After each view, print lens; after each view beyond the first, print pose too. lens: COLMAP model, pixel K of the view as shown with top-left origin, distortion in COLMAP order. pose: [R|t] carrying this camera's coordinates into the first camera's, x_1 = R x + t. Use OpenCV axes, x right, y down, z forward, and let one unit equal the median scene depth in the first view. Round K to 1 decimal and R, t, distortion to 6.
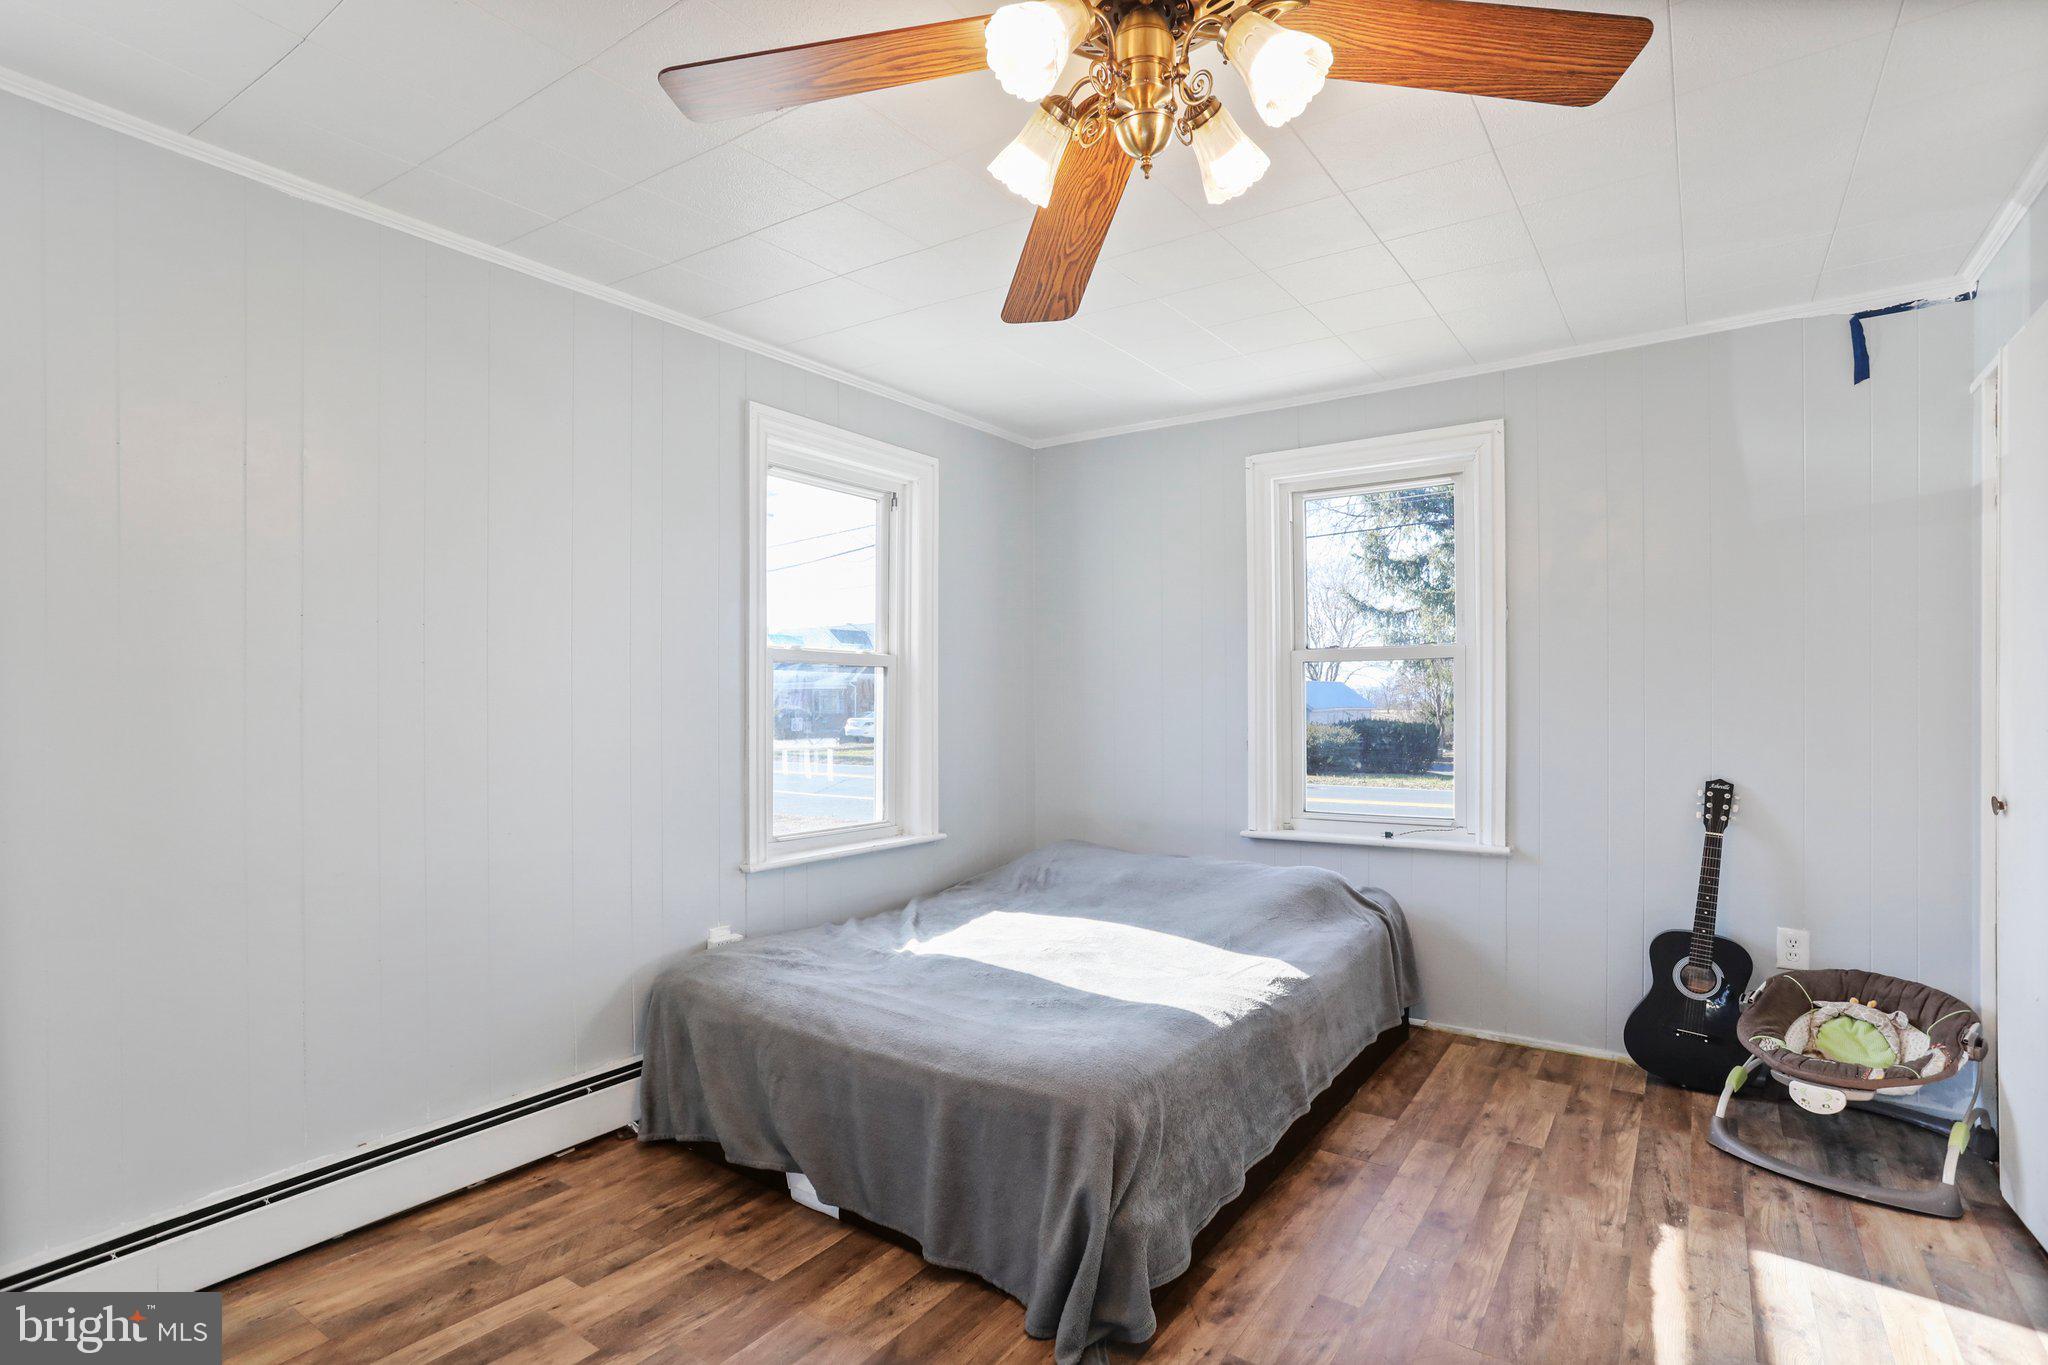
lens RADIAL K [[993.1, 0, 1019.3], [0, 993.1, 699.4], [0, 0, 1]] dist [-0.009554, 0.004756]
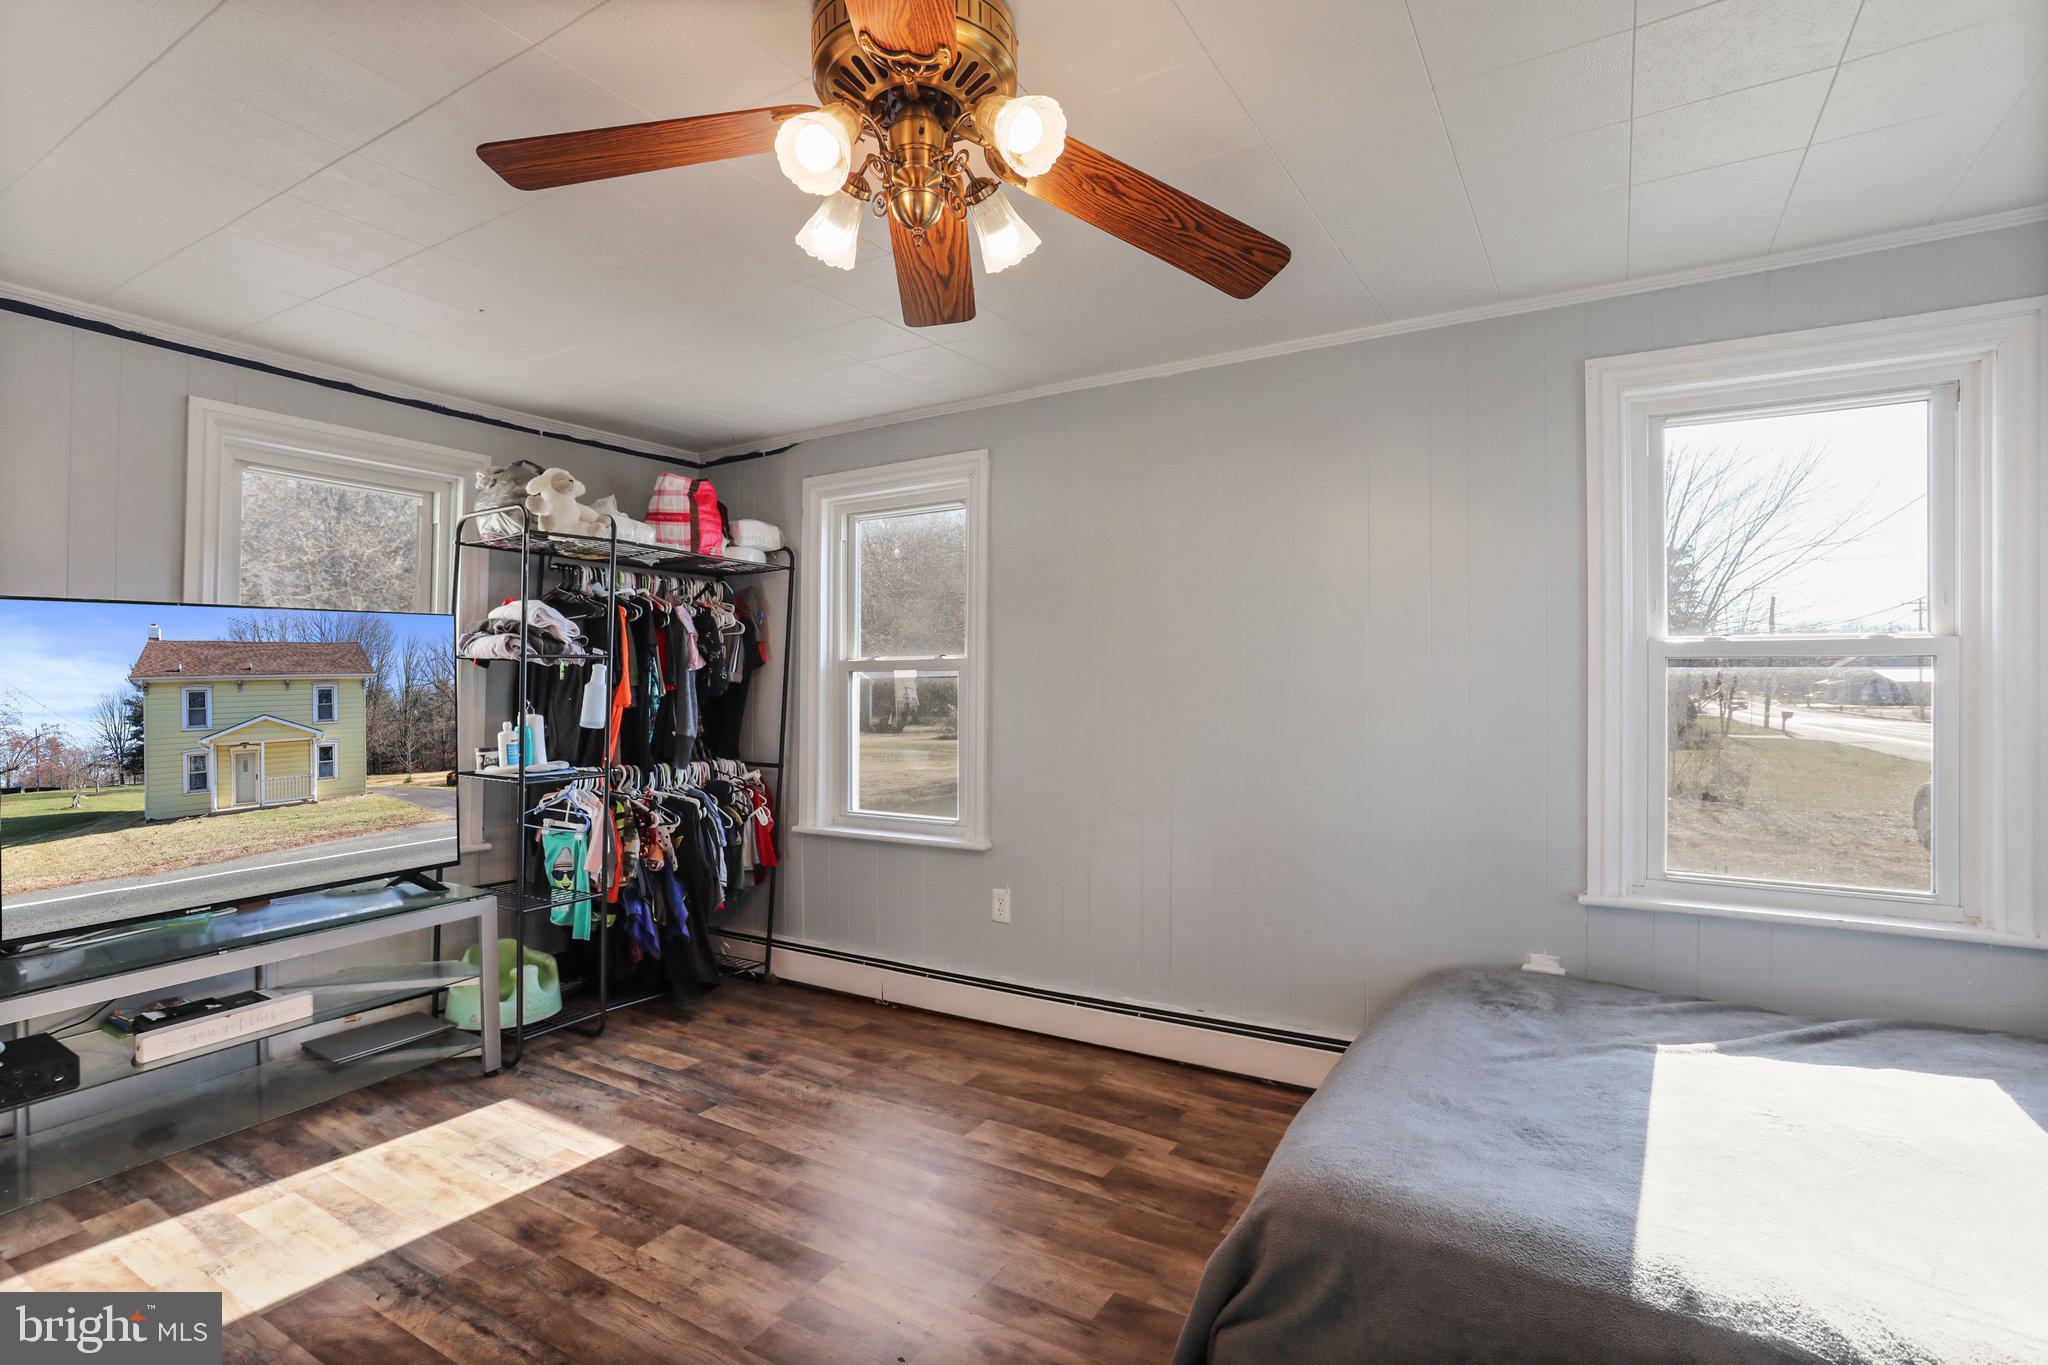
lens RADIAL K [[993.1, 0, 1022.8], [0, 993.1, 674.4], [0, 0, 1]] dist [-0.009554, 0.004756]
pose [[0.093666, -0.012439, -0.995526, 0.630896], [-0.001592, 0.999919, -0.012644, -0.014226], [0.995602, 0.002769, 0.093638, 0.511508]]
